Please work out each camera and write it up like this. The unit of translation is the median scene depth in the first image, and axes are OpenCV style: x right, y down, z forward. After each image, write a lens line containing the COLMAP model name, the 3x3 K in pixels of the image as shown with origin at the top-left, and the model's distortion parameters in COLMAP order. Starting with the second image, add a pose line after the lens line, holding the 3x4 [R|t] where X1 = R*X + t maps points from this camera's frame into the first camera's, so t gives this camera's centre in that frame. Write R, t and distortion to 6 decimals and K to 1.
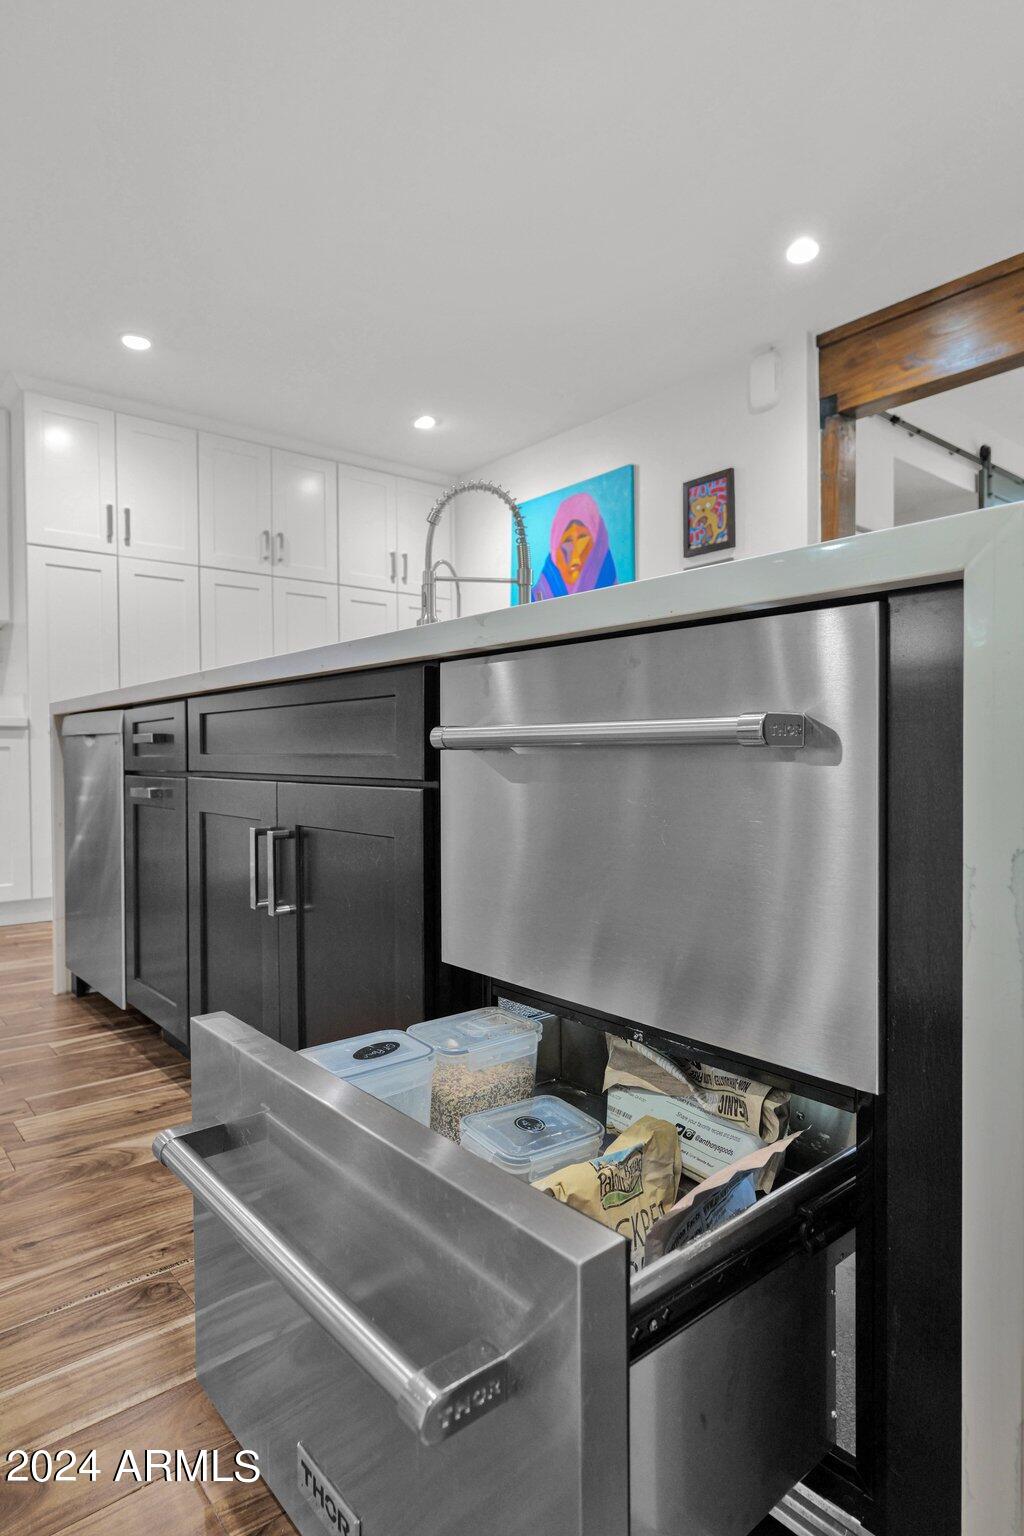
lens RADIAL K [[874.1, 0, 520.1], [0, 874.1, 756.8], [0, 0, 1]] dist [-0.007342, -0.000417]
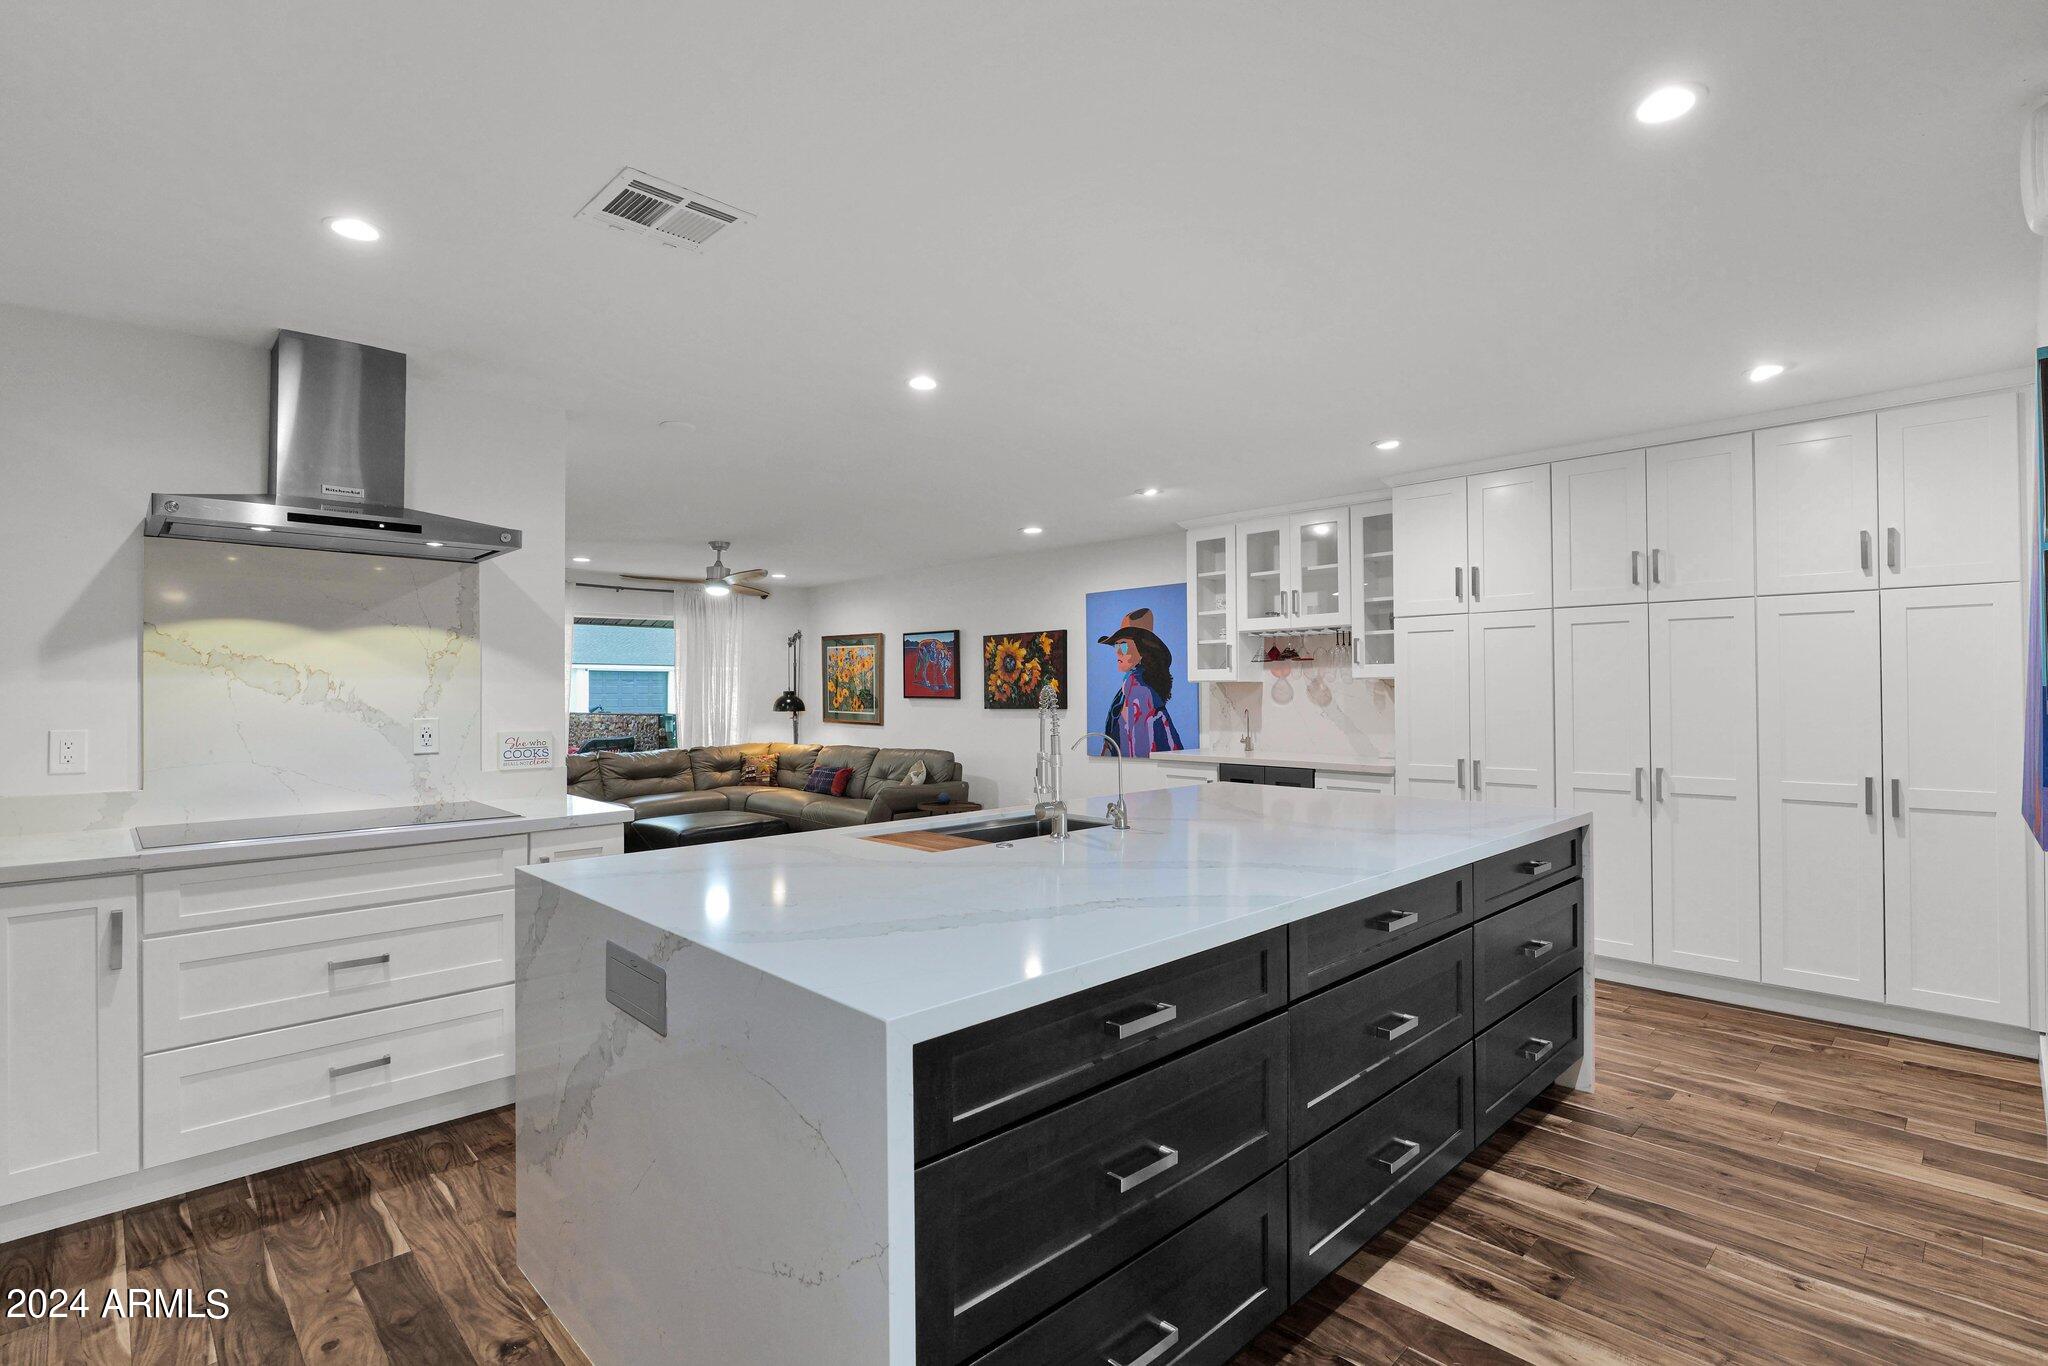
lens RADIAL K [[990.0, 0, 1043.5], [0, 990.0, 679.4], [0, 0, 1]] dist [-0.016603, 0.001277]
pose [[0.089658, -0.007043, -0.995948, 0.620815], [-0.001288, 0.999973, -0.007187, -0.132730], [0.995972, 0.001927, 0.089646, 0.362432]]
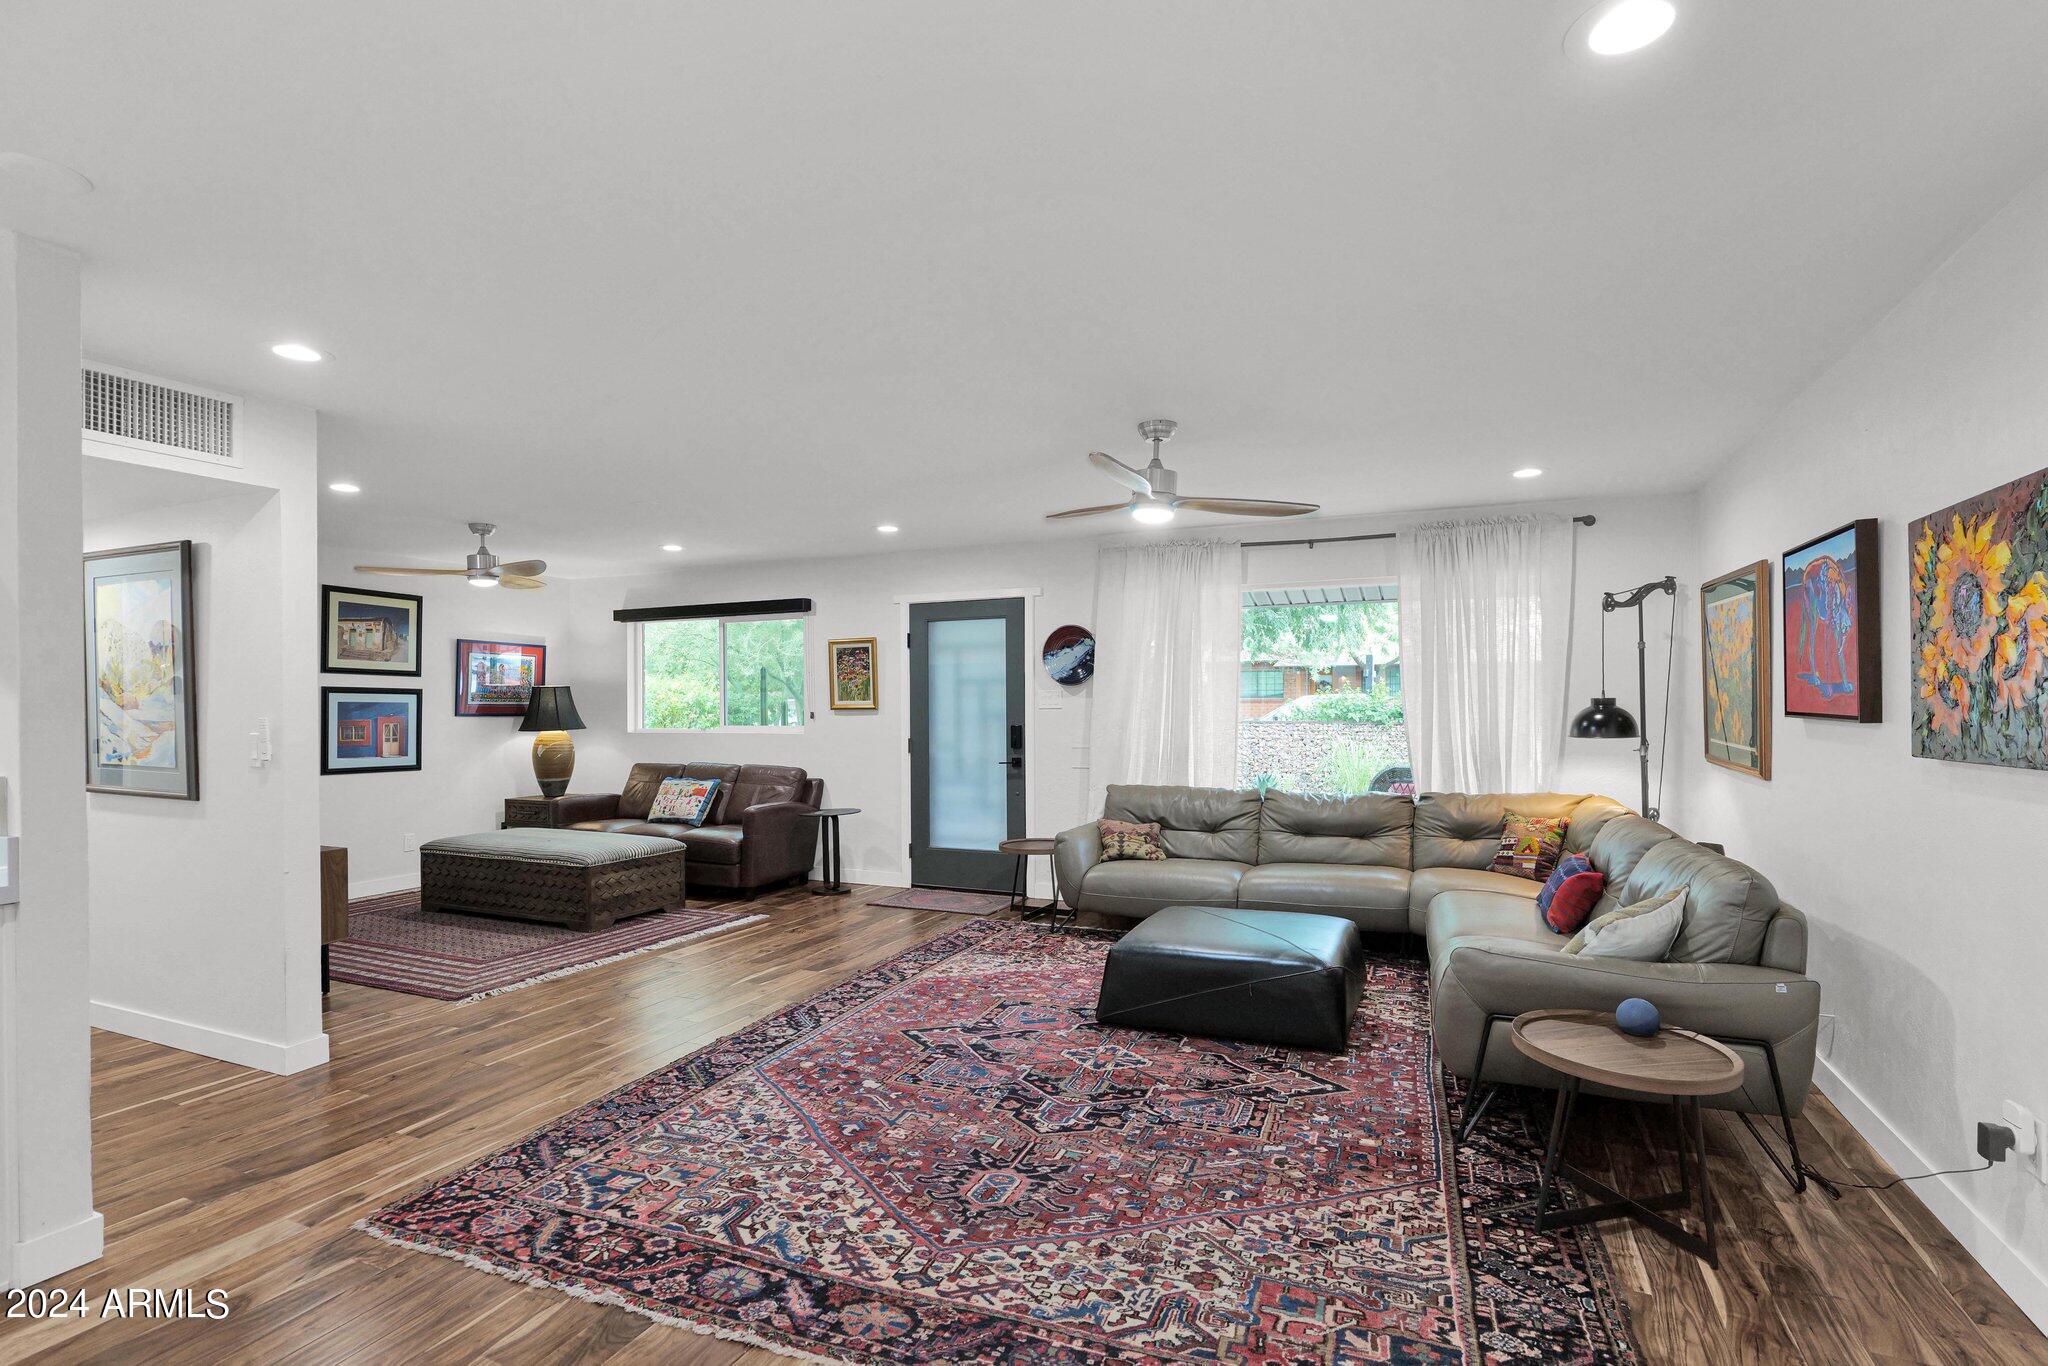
lens RADIAL K [[990.0, 0, 1017.0], [0, 990.0, 702.8], [0, 0, 1]] dist [-0.016603, 0.001277]
pose [[-0.902150, 0.011277, -0.431275, -0.517401], [0.008066, 0.999924, 0.009273, -0.131906], [0.431347, 0.004887, -0.902173, 0.706090]]
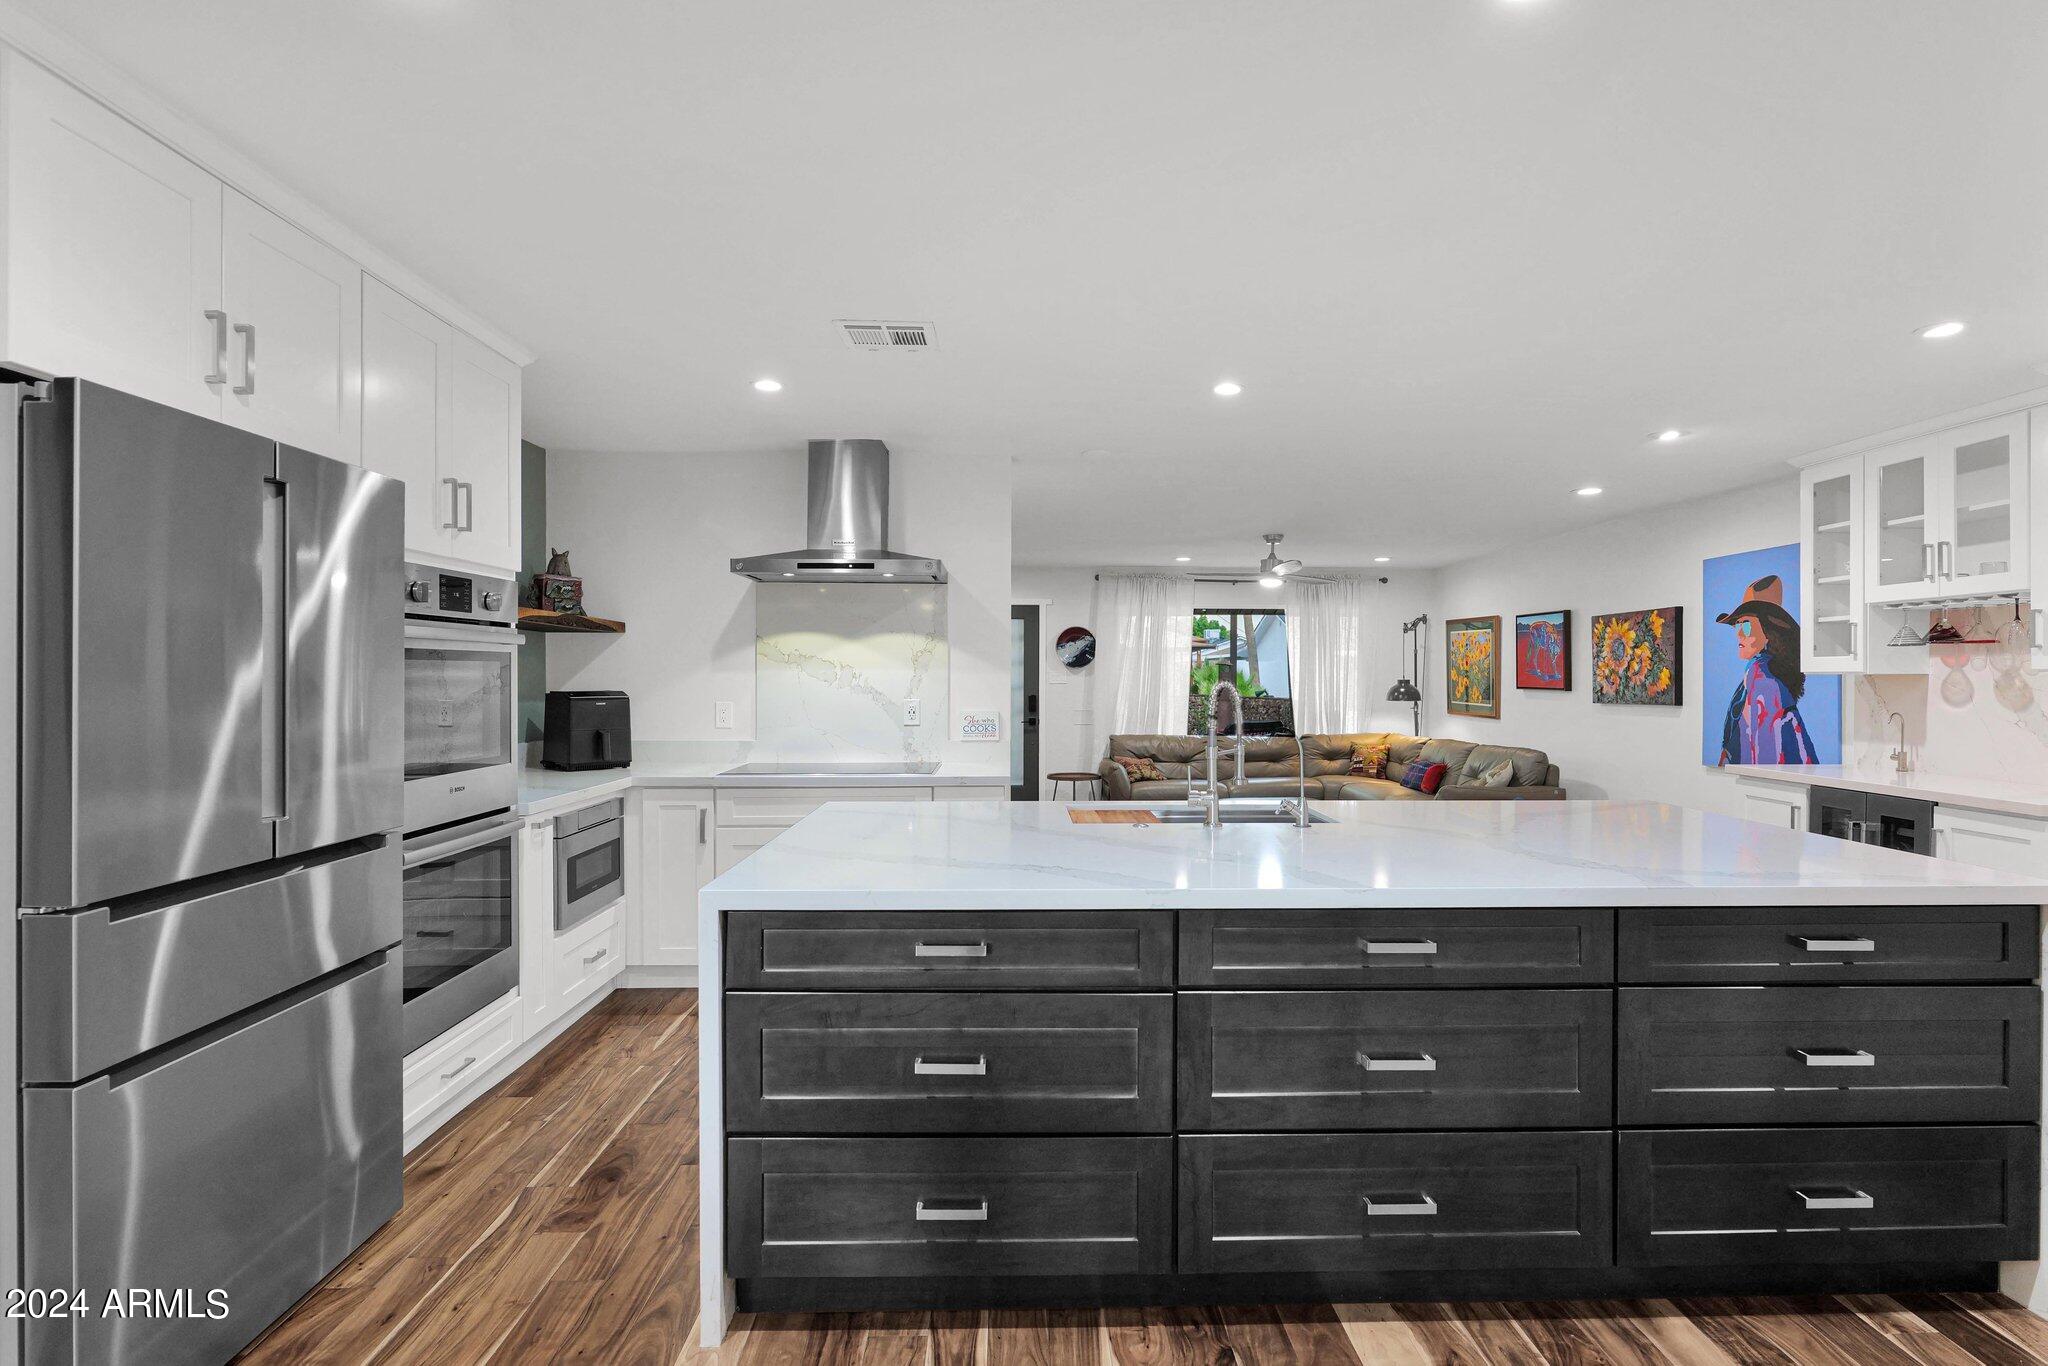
lens RADIAL K [[1065.2, 0, 1018.4], [0, 1065.2, 673.2], [0, 0, 1]] dist [-0.014413, 0.002363]
pose [[-0.630042, 0.000814, -0.776561, 0.627675], [-0.004532, 0.999979, 0.004725, -0.141645], [0.776548, 0.006497, -0.630024, 0.766824]]
